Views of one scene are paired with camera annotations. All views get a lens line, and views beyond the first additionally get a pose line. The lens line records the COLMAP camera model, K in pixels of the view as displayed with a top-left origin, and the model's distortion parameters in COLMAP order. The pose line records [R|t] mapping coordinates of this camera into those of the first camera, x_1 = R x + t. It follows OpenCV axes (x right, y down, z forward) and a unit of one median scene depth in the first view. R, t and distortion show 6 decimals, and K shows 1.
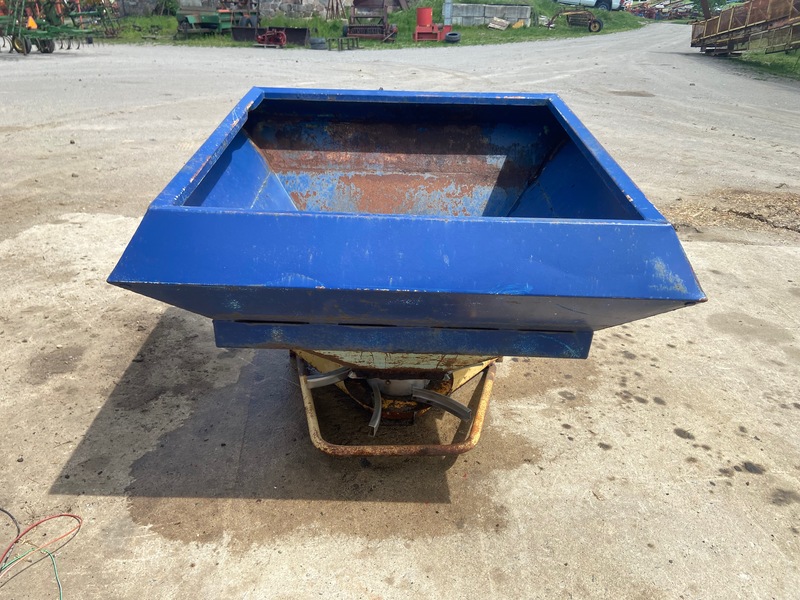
lens RADIAL K [[613.1, 0, 393.9], [0, 613.1, 297.6], [0, 0, 1]] dist [0.066382, -0.056623]
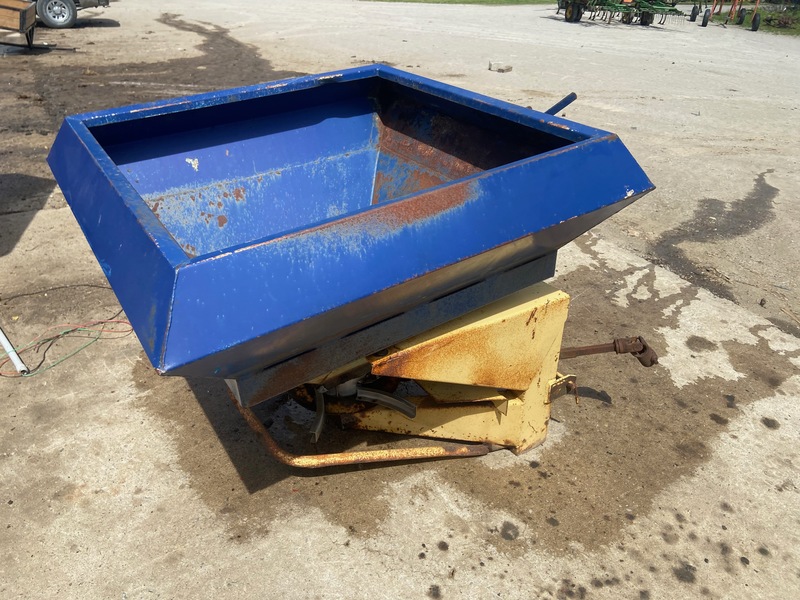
lens RADIAL K [[613.1, 0, 388.7], [0, 613.1, 304.6], [0, 0, 1]] dist [0.066382, -0.056623]
pose [[0.549171, 0.424992, -0.719579, 0.814511], [-0.393540, 0.891106, 0.225955, -0.257734], [0.737250, 0.159095, 0.656621, 0.465952]]
